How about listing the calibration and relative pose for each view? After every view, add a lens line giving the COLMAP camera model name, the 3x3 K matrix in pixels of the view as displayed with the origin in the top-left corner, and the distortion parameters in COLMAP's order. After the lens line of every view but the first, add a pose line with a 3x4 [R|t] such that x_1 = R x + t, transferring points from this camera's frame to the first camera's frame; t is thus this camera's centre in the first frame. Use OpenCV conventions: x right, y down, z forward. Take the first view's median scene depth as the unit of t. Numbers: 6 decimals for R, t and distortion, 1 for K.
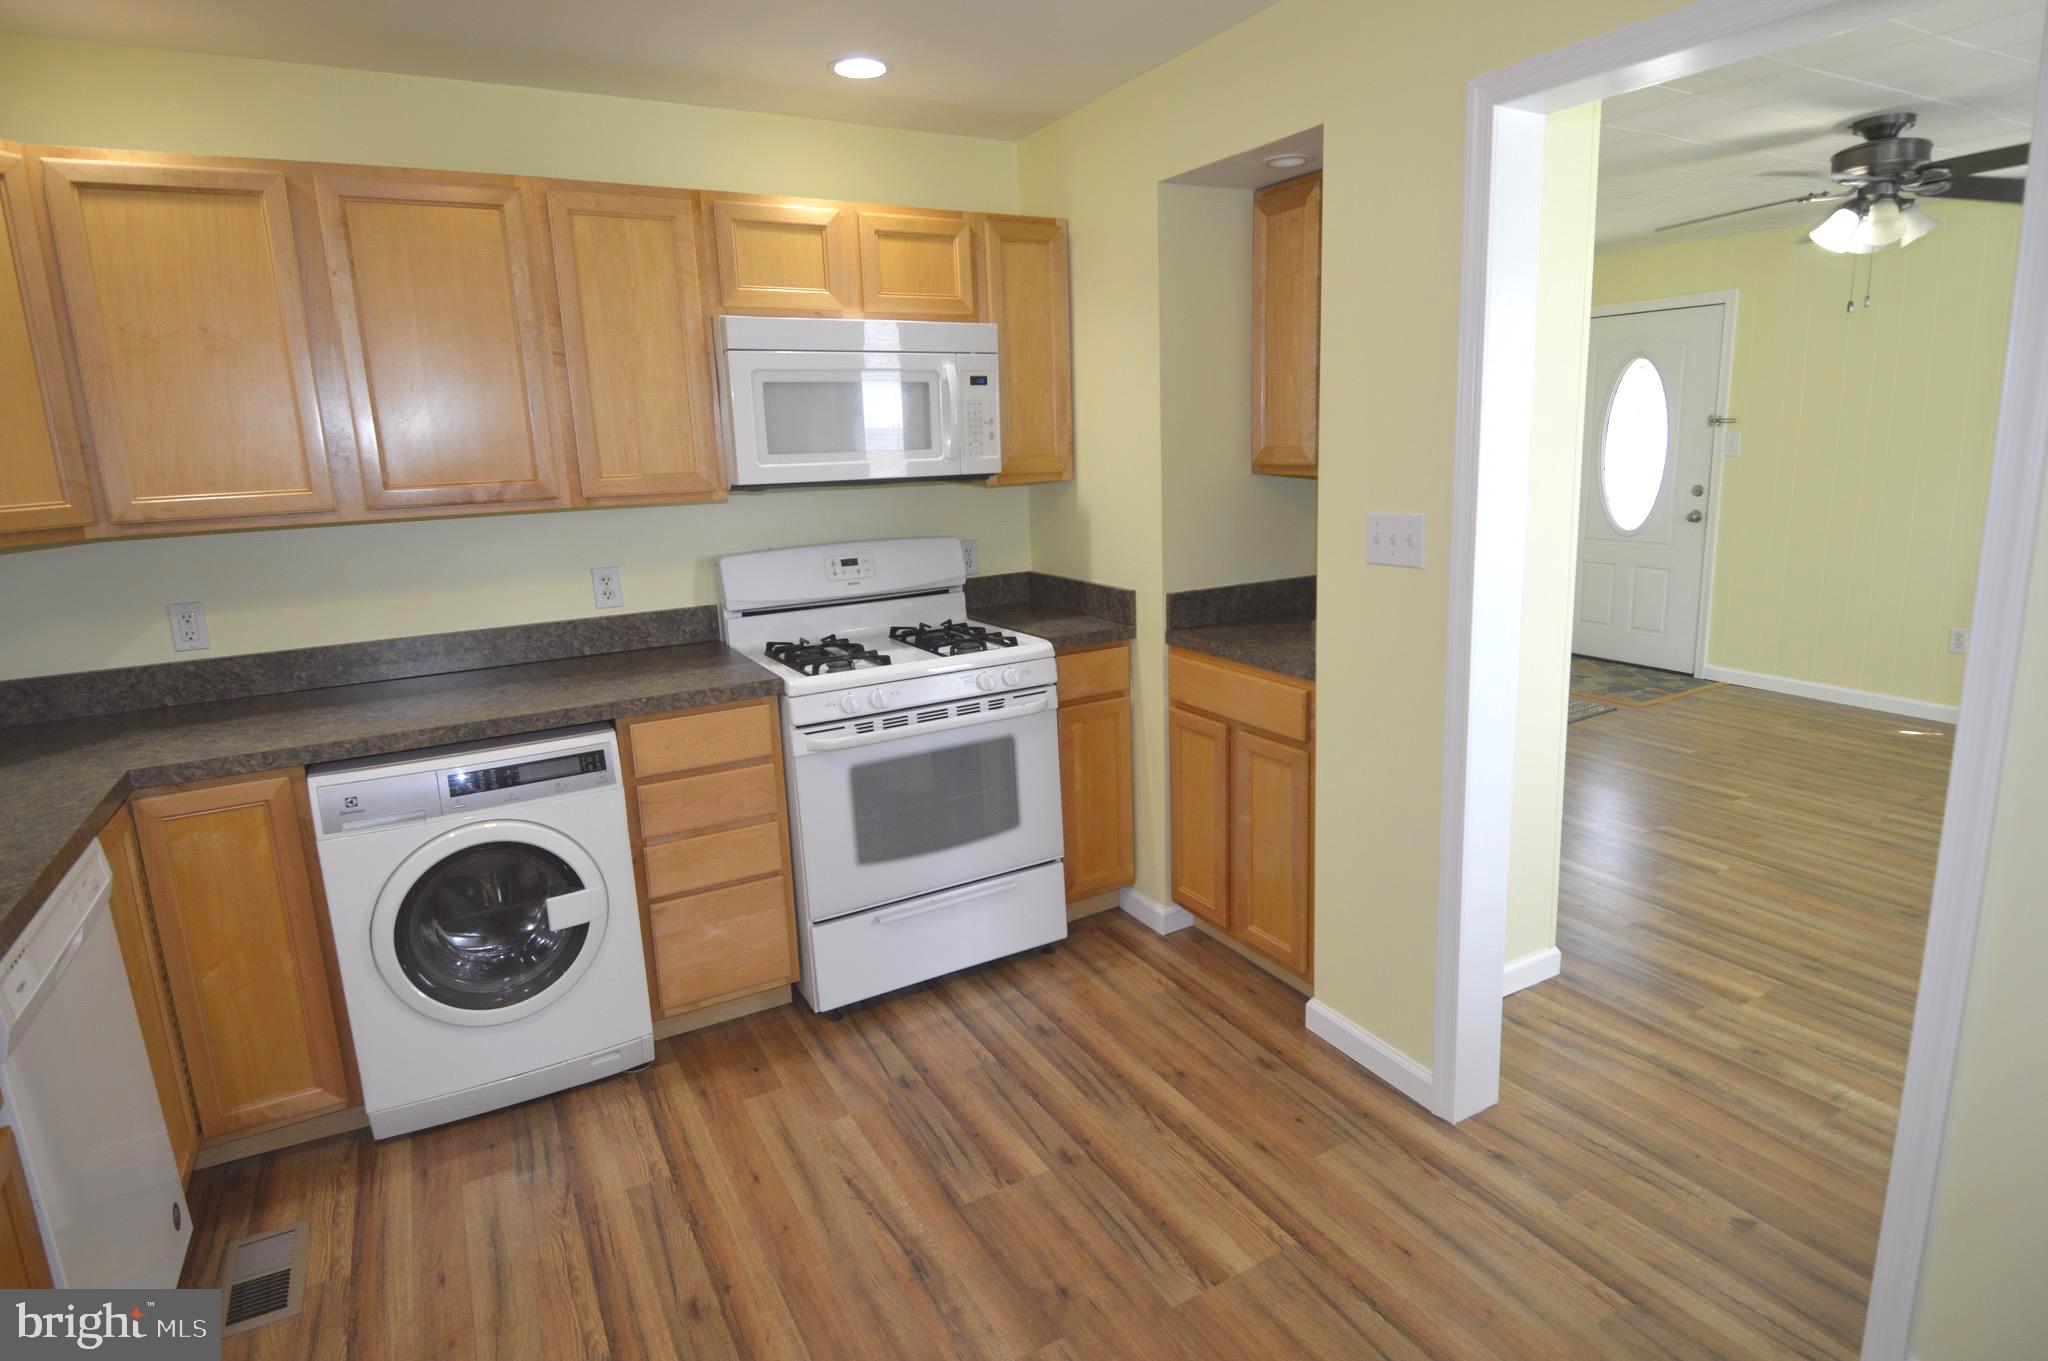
lens RADIAL K [[1090.6, 0, 1034.8], [0, 1090.6, 662.6], [0, 0, 1]] dist [0.009842, -0.016682]
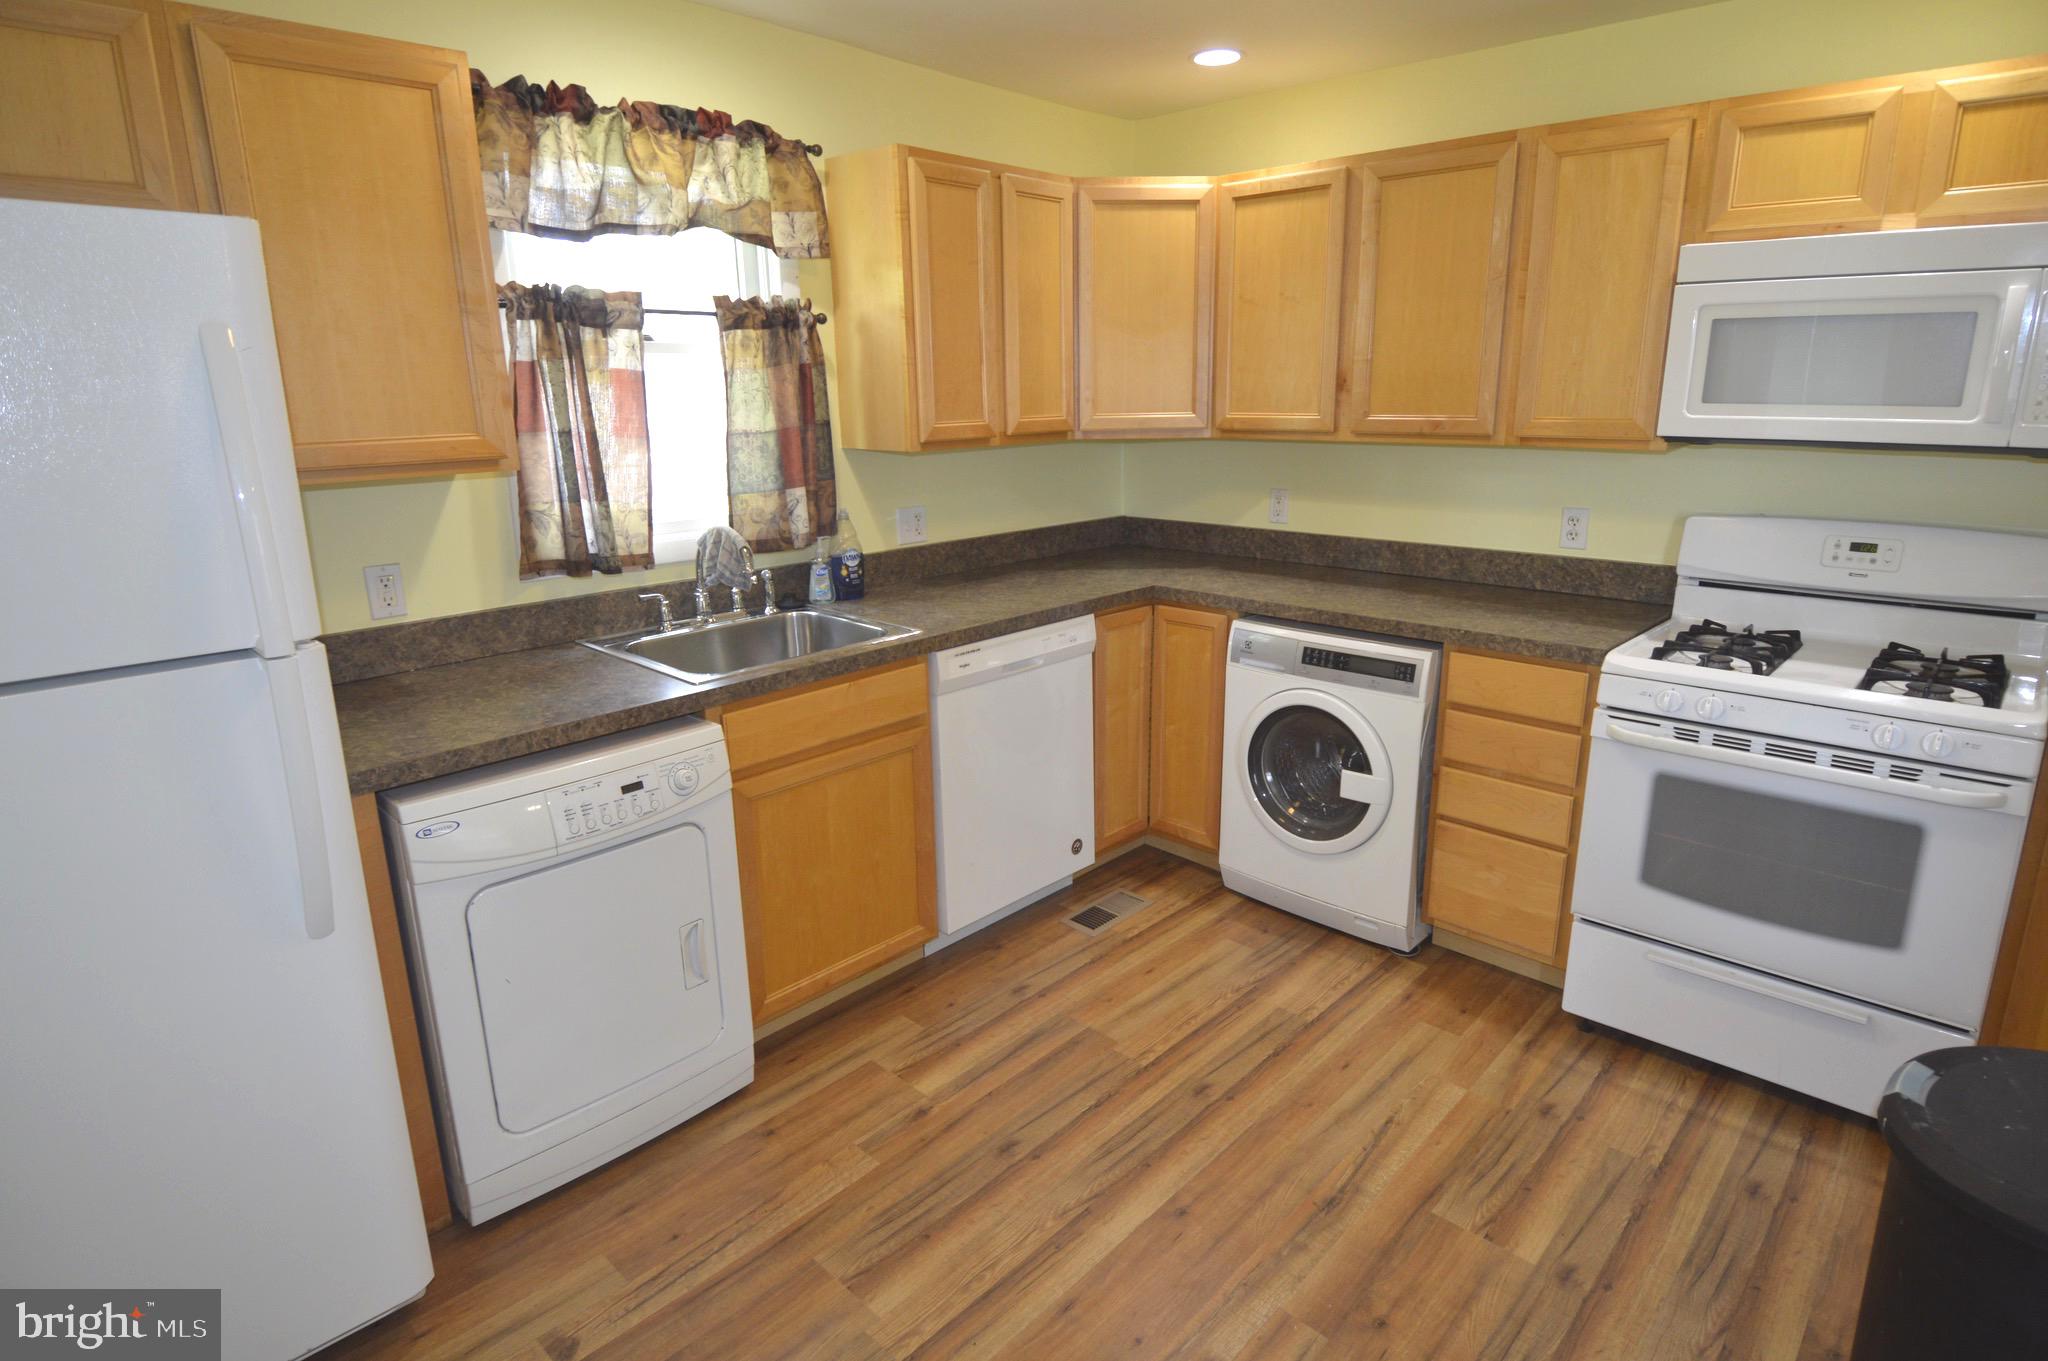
lens RADIAL K [[1090.6, 0, 1059.1], [0, 1090.6, 661.9], [0, 0, 1]] dist [0.009842, -0.016682]
pose [[0.304243, 0.265592, -0.914821, 0.493998], [-0.198673, 0.956919, 0.211741, -0.083215], [0.931647, 0.117329, 0.343902, 0.271232]]
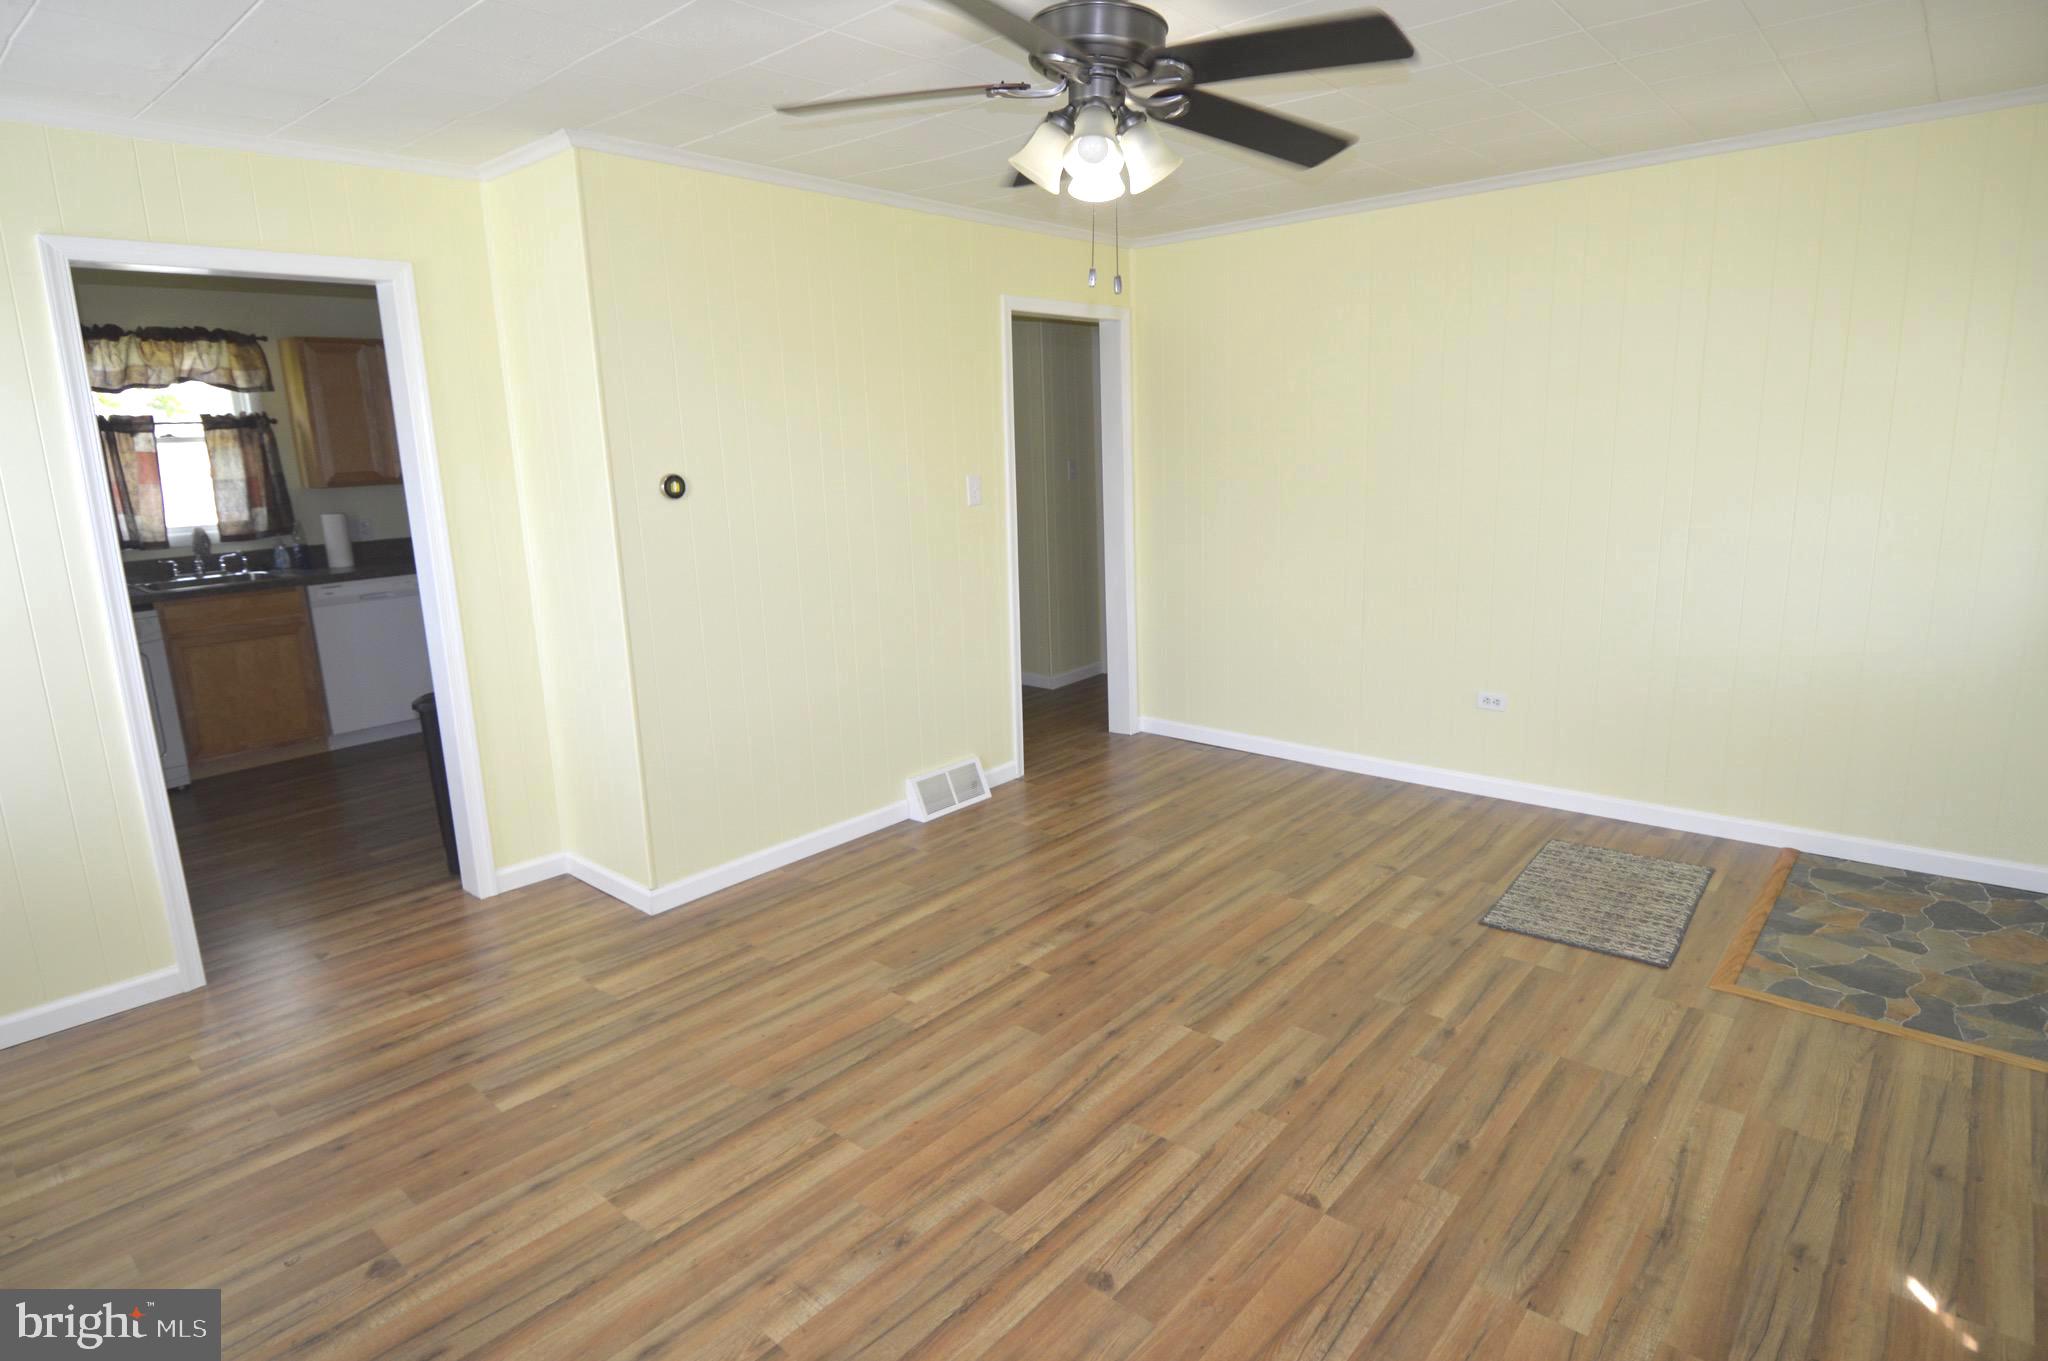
lens RADIAL K [[1090.6, 0, 1047.3], [0, 1090.6, 667.5], [0, 0, 1]] dist [0.009842, -0.016682]
pose [[0.334040, 0.220816, -0.916328, 2.773214], [-0.178976, 0.969343, 0.168348, -0.432037], [0.925411, 0.107766, 0.363320, 1.557346]]
